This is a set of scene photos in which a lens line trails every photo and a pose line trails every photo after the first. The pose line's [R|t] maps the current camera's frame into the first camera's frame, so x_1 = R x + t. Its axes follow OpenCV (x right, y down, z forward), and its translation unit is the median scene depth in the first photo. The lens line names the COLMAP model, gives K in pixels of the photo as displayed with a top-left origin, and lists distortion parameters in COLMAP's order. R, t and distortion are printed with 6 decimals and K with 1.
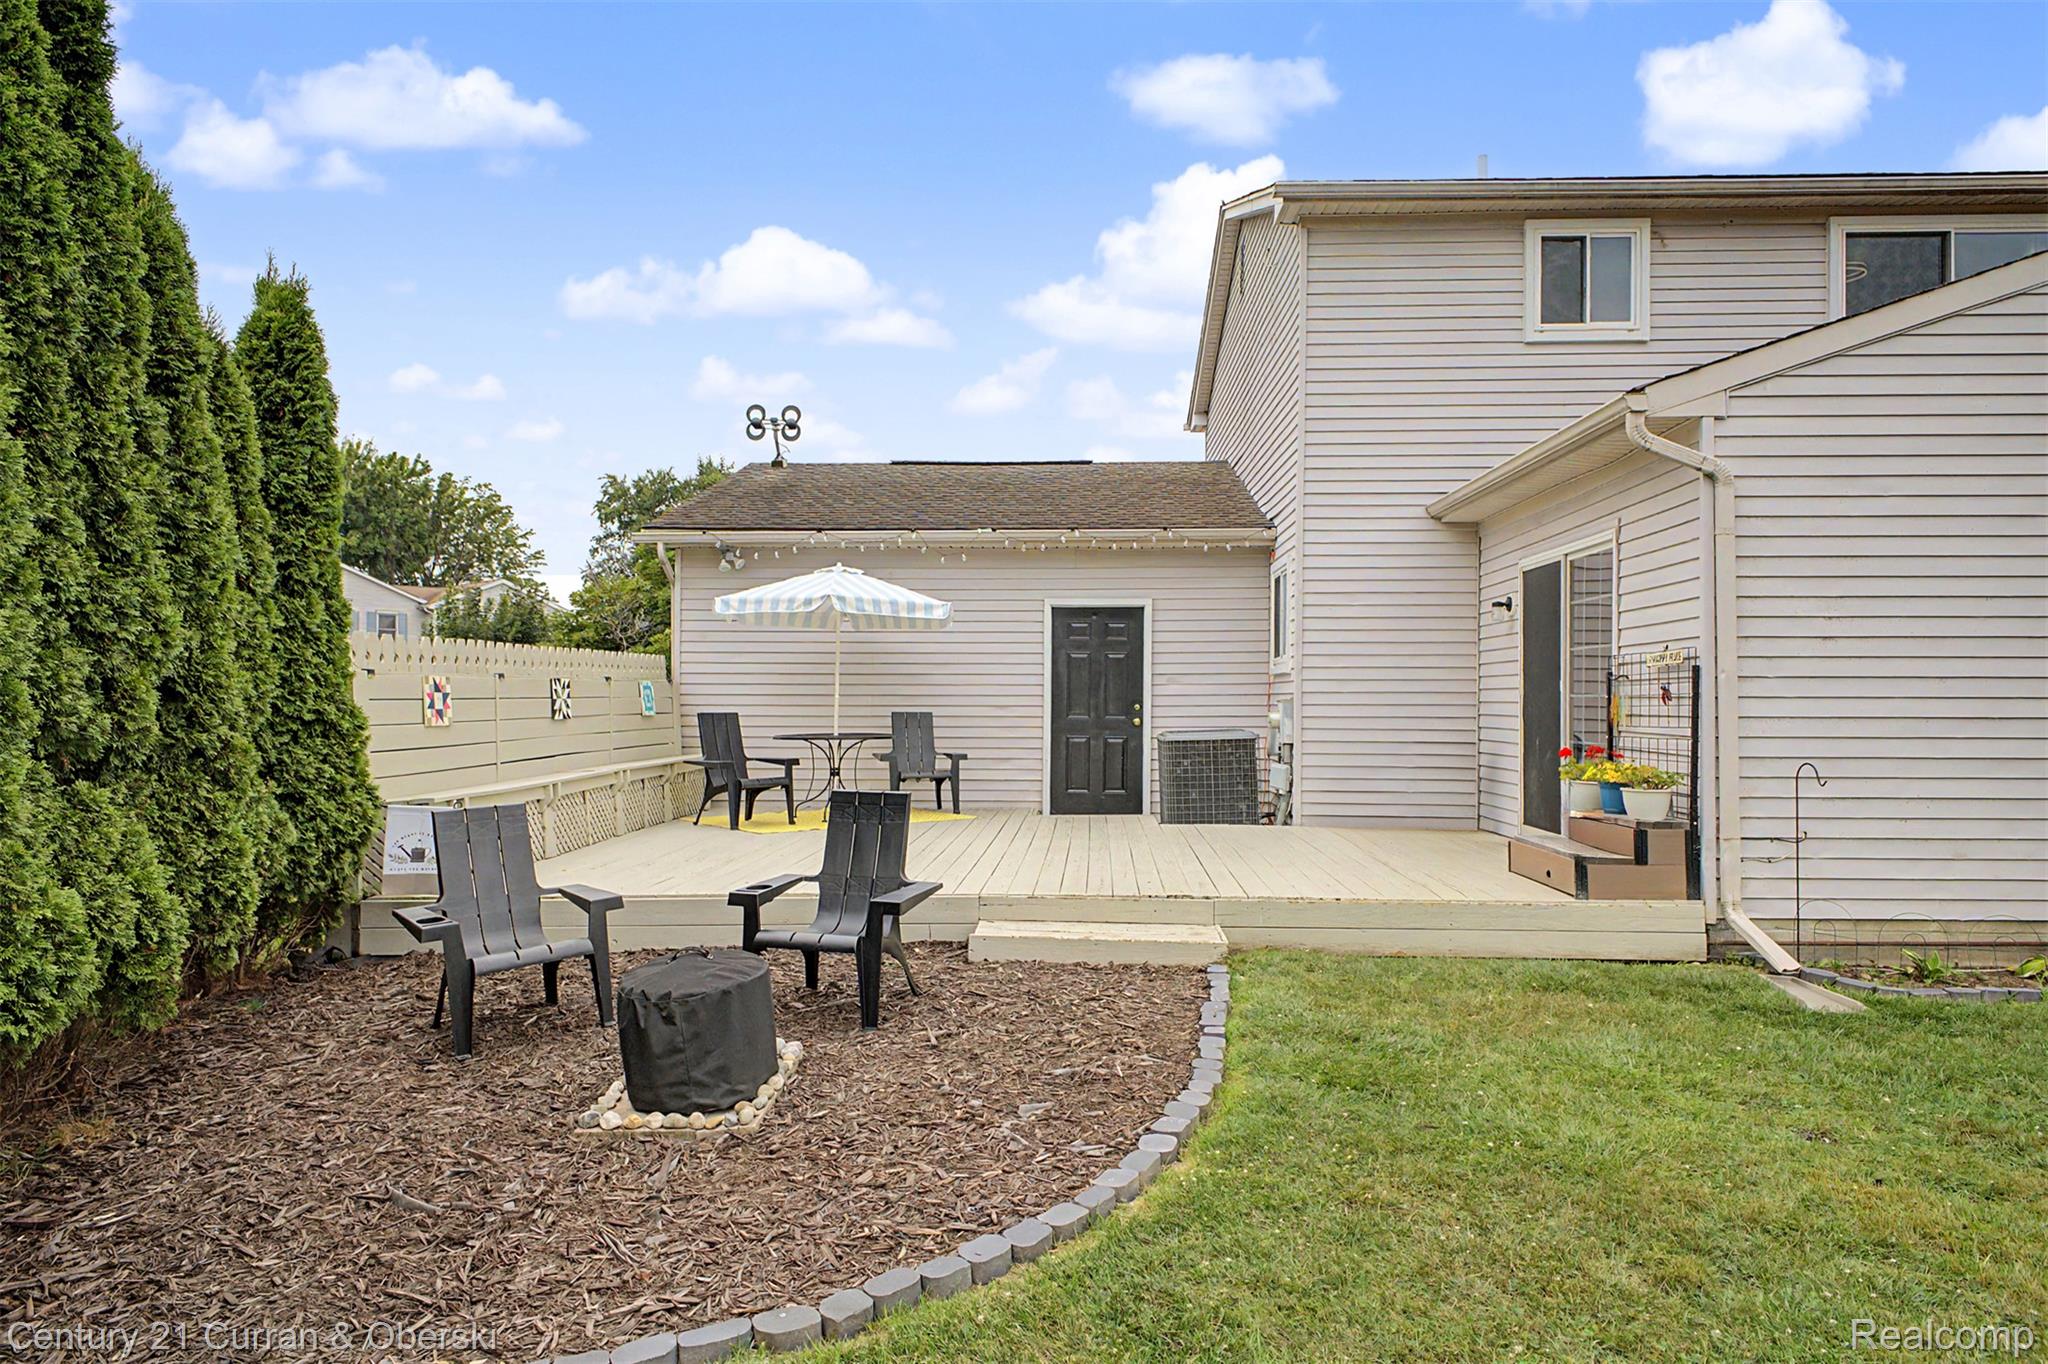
lens RADIAL K [[1310.9, 0, 1024.0], [0, 1310.9, 682.0], [0, 0, 1]] dist [0.049204, 0.000087]
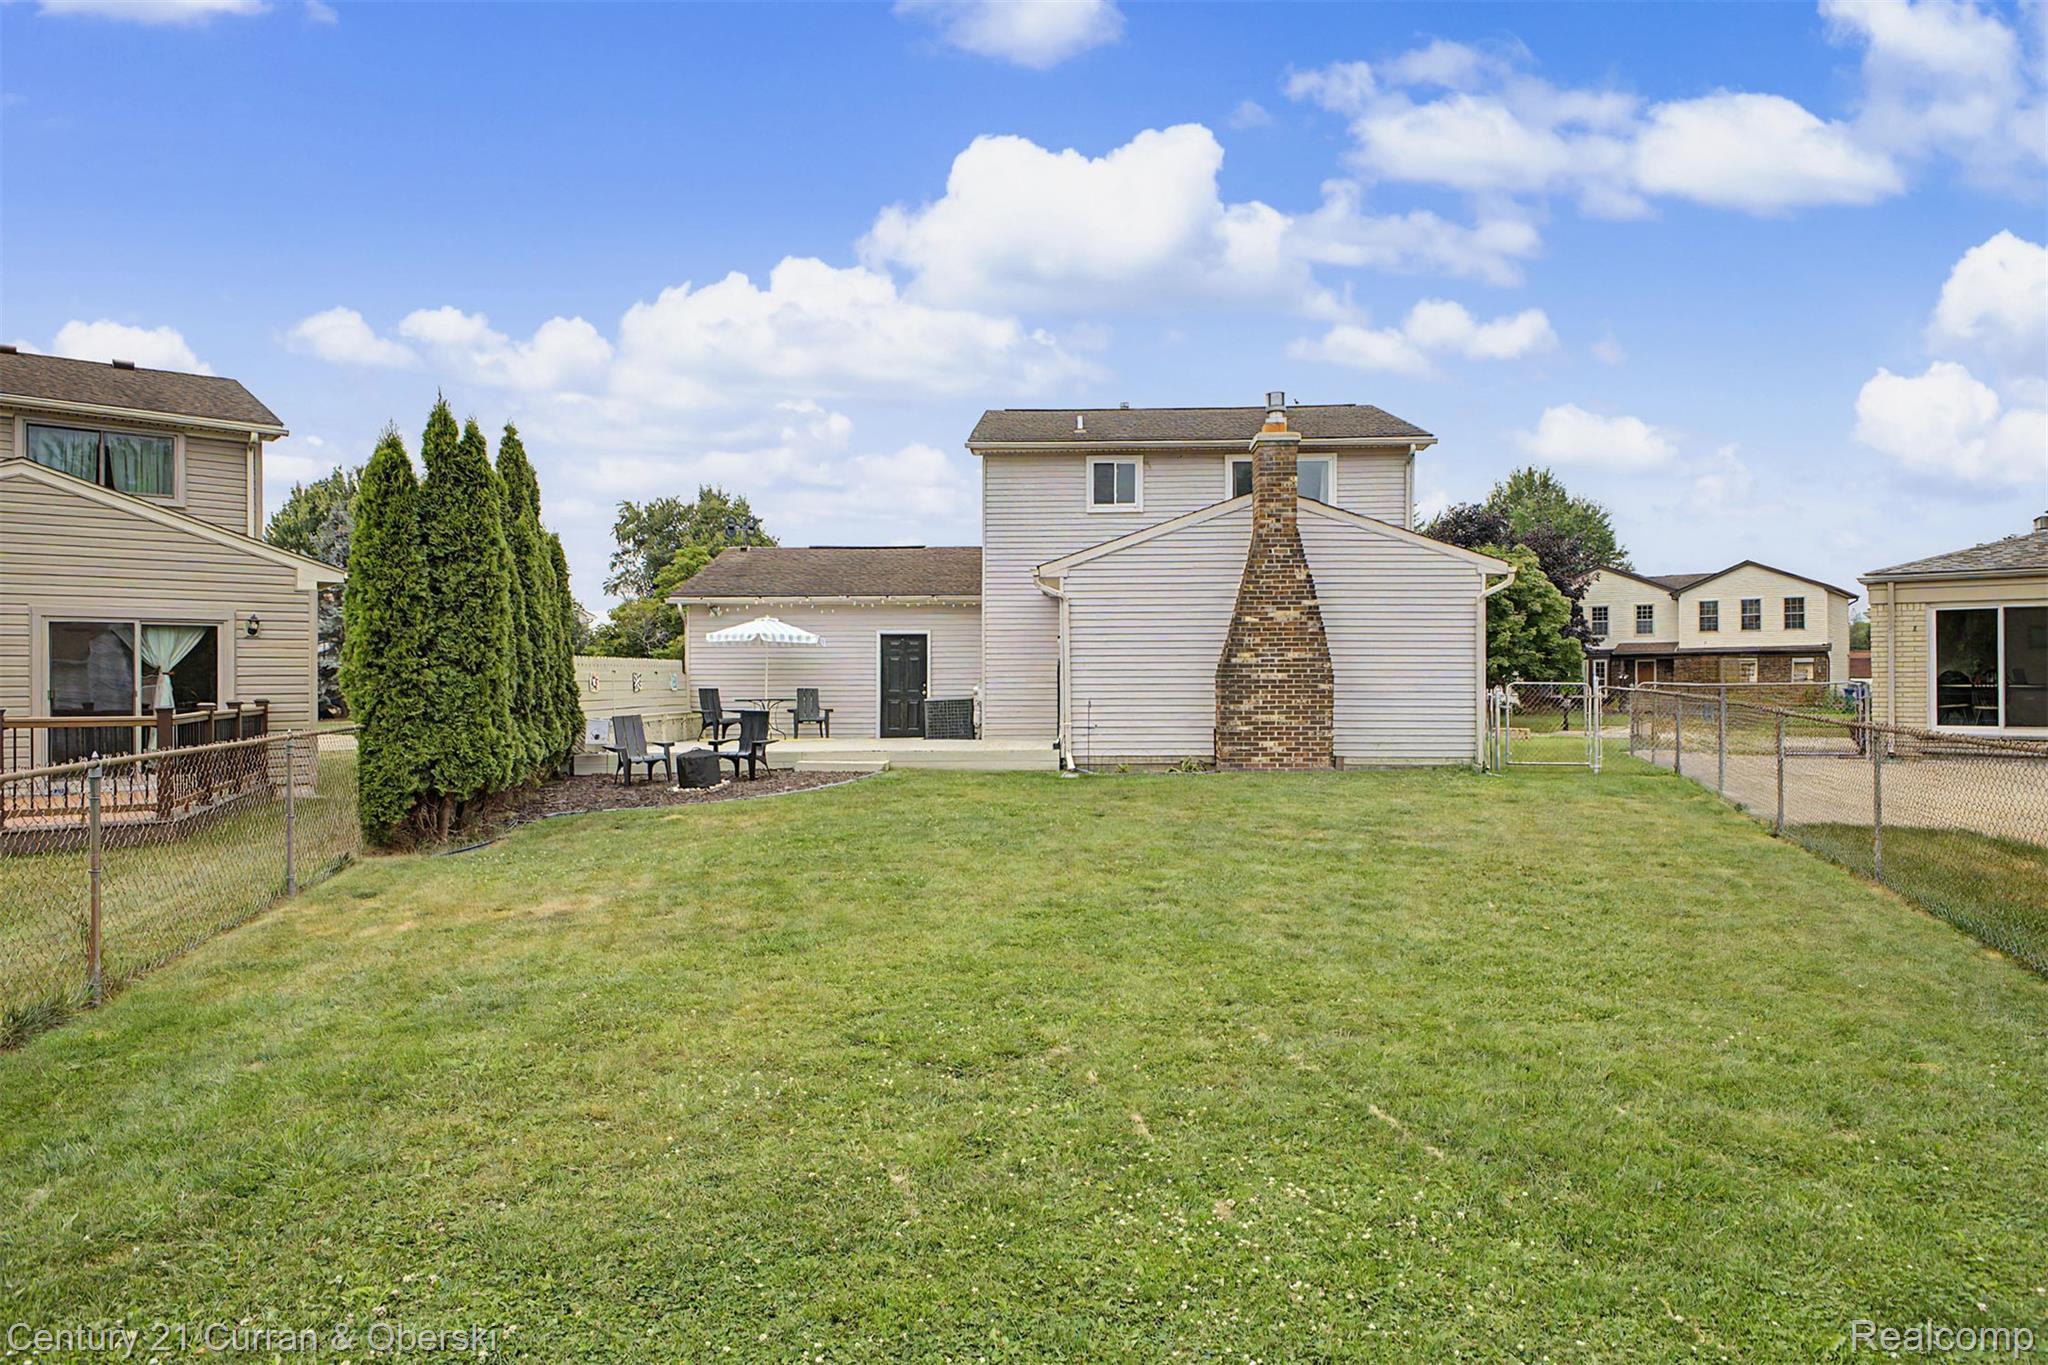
lens RADIAL K [[1235.0, 0, 1024.0], [0, 1235.0, 682.5], [0, 0, 1]] dist [0.053997, -0.000303]
pose [[0.999916, -0.006362, 0.011315, 0.221376], [0.006263, 0.999942, 0.008792, -0.000117], [-0.011370, -0.008720, 0.999897, -0.875320]]
